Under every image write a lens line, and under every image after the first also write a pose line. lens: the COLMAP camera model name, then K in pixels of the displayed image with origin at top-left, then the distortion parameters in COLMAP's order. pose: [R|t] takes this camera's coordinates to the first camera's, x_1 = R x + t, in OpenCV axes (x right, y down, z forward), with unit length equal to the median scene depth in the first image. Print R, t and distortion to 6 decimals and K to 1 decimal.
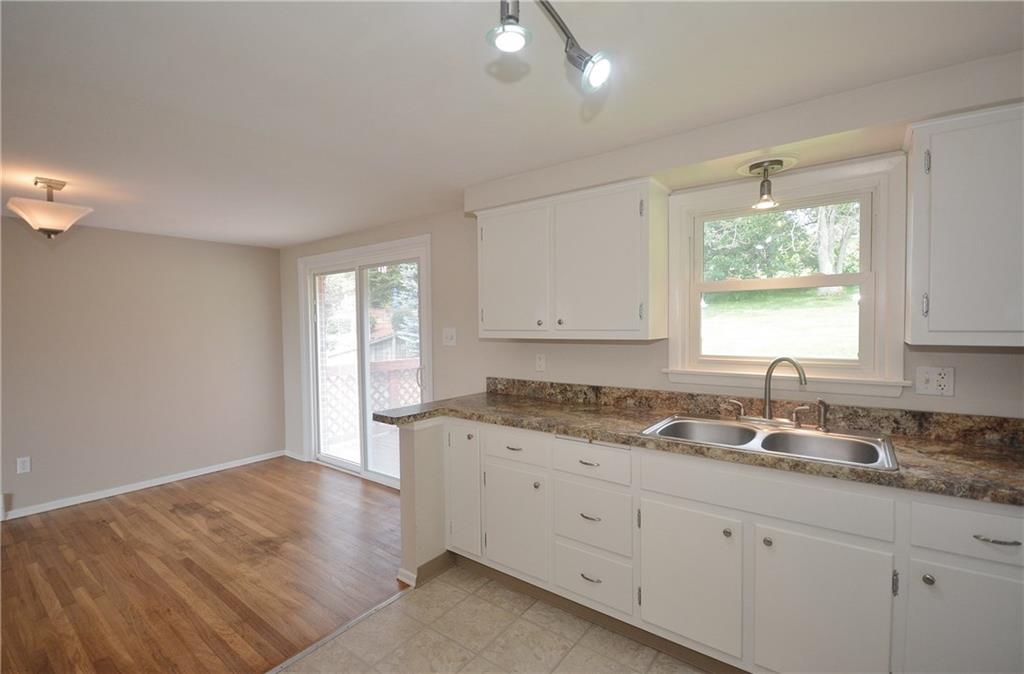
lens RADIAL K [[471.7, 0, 508.1], [0, 471.7, 336.0], [0, 0, 1]] dist [0.002081, -0.000441]
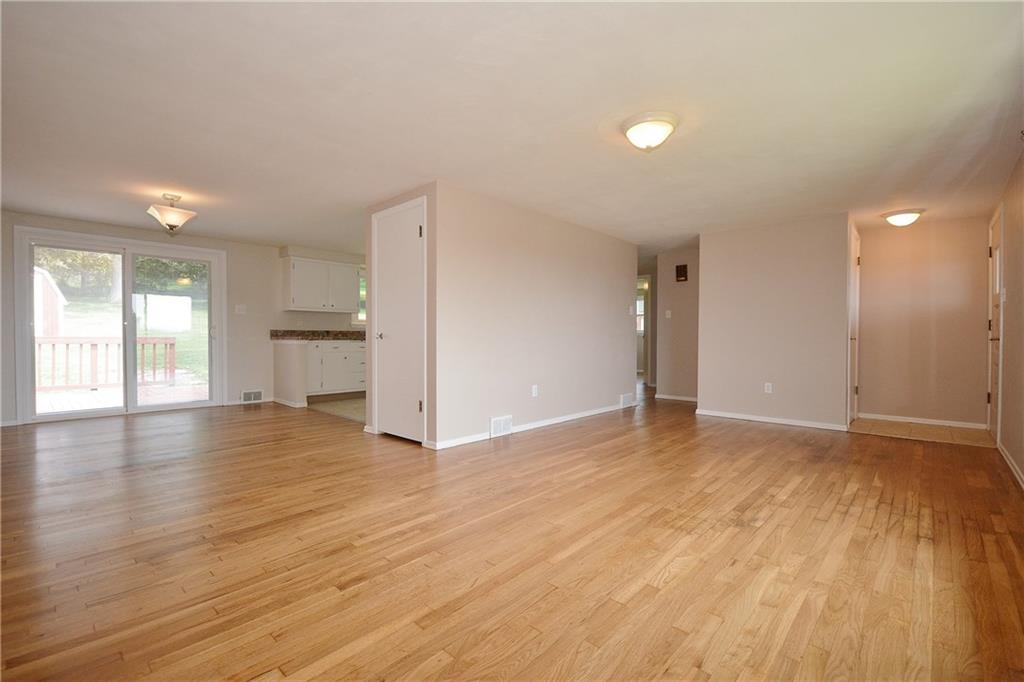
lens RADIAL K [[451.4, 0, 509.0], [0, 451.4, 340.3], [0, 0, 1]] dist [-0.003682, -0.002004]
pose [[0.091064, 0.002634, 0.995842, -2.278322], [0.025689, 0.999658, -0.004993, 0.199937], [-0.995514, 0.026037, 0.090966, -0.269149]]
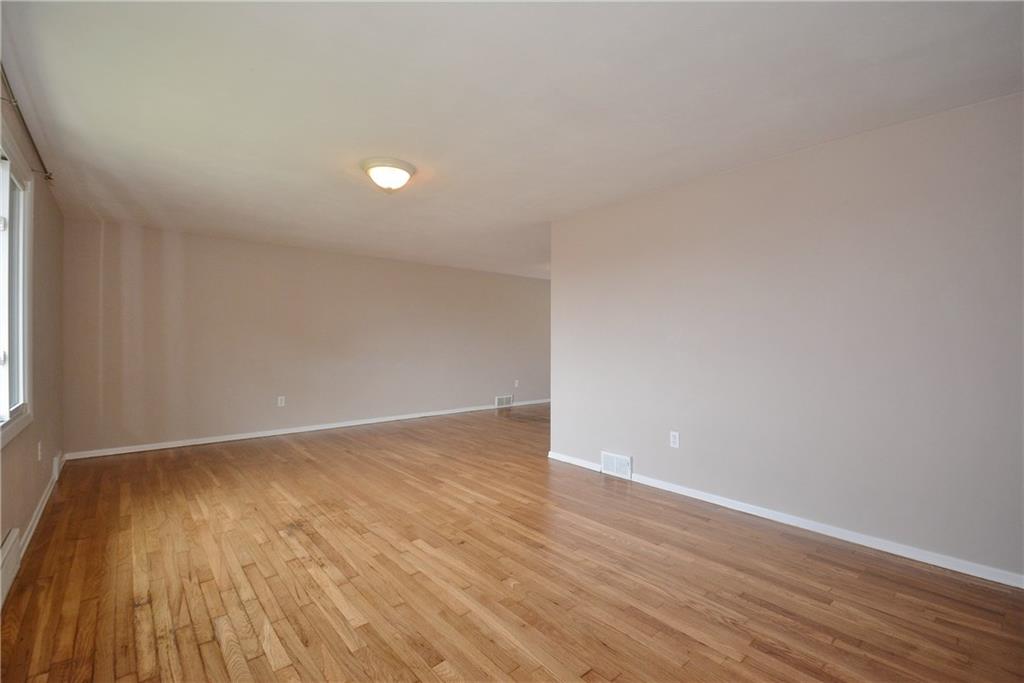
lens RADIAL K [[451.4, 0, 514.9], [0, 451.4, 341.7], [0, 0, 1]] dist [-0.003682, -0.002004]
pose [[0.980750, 0.017739, -0.194459, -0.781668], [-0.023178, 0.999400, -0.025732, 0.164168], [0.193886, 0.029744, 0.980573, -1.458999]]
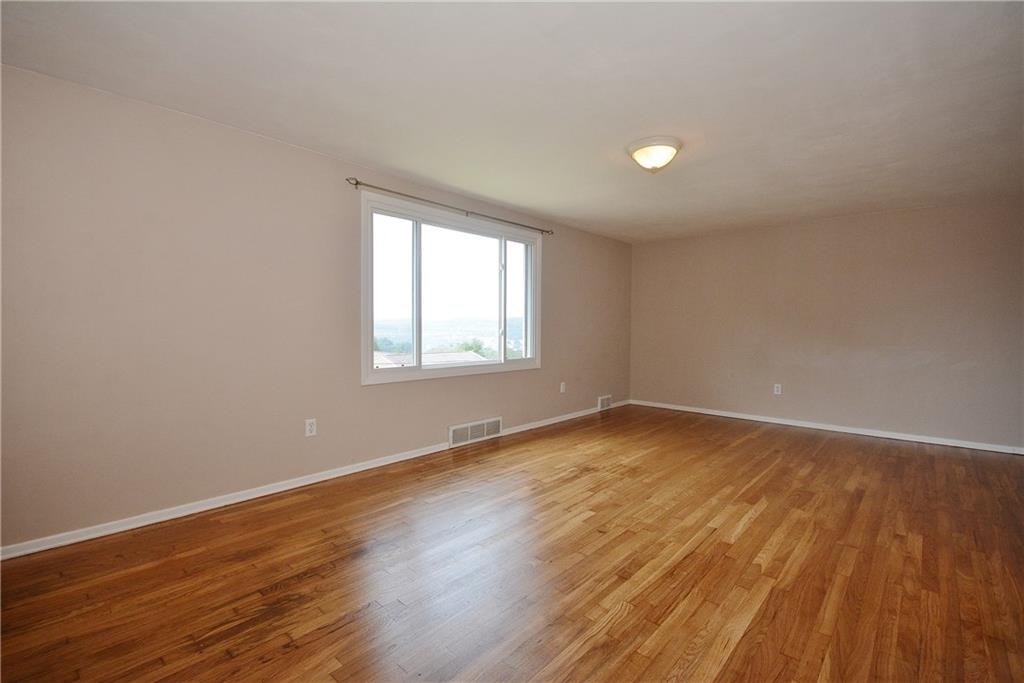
lens RADIAL K [[451.4, 0, 508.3], [0, 451.4, 341.2], [0, 0, 1]] dist [-0.003682, -0.002004]
pose [[-0.088738, 0.046140, -0.994986, -0.200966], [-0.034718, 0.998176, 0.049384, 0.141558], [0.995450, 0.038926, -0.086974, -0.716768]]
